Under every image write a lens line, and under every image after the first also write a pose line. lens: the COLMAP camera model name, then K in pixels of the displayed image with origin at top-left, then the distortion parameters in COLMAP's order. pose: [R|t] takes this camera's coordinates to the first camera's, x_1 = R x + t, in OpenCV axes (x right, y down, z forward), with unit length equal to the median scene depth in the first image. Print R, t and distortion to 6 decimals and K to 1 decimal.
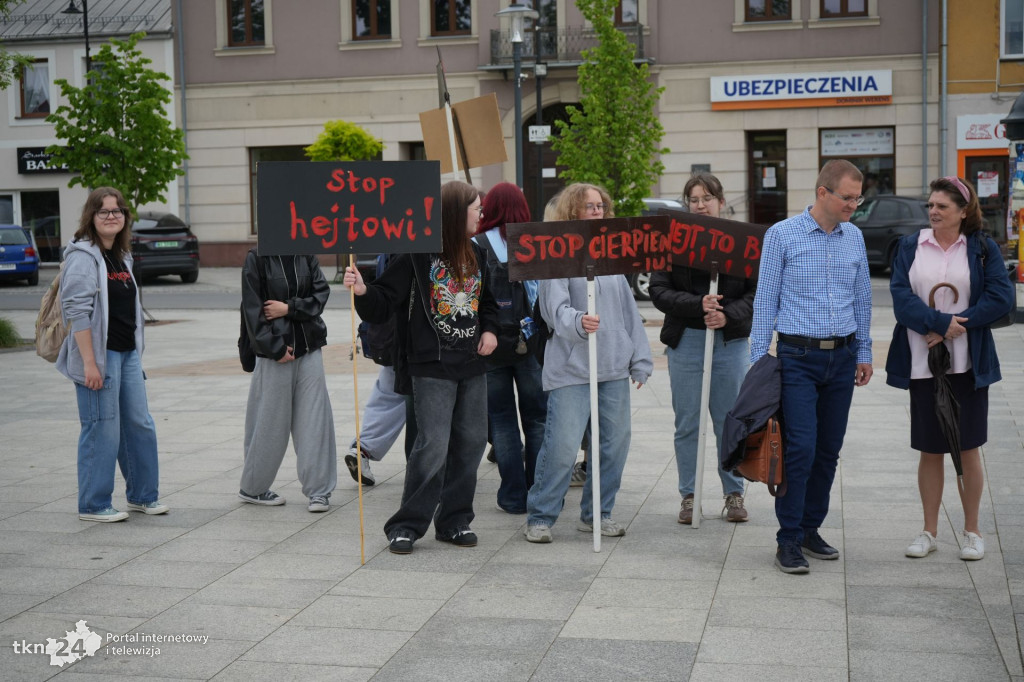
lens RADIAL K [[2077.3, 0, 490.3], [0, 2077.3, 337.0], [0, 0, 1]] dist [-0.053660, 0.152053]
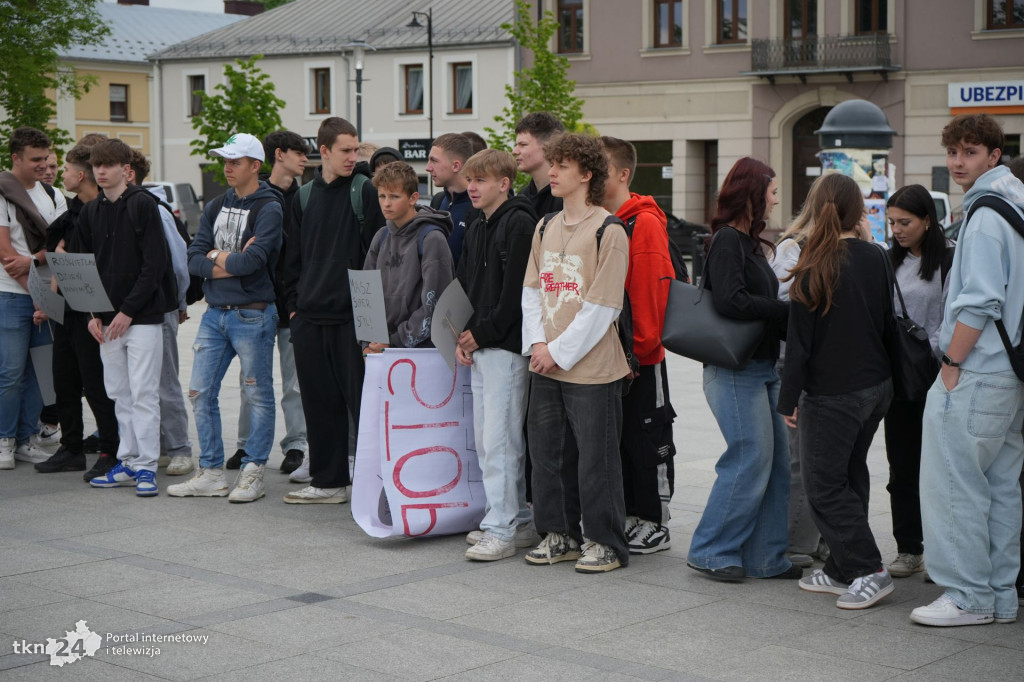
lens RADIAL K [[2077.3, 0, 490.3], [0, 2077.3, 337.0], [0, 0, 1]] dist [-0.053660, 0.152053]
pose [[0.887369, 0.059590, -0.457193, 0.383784], [-0.054270, 0.998219, 0.024775, -0.011286], [0.457855, 0.002827, 0.889022, -0.030239]]
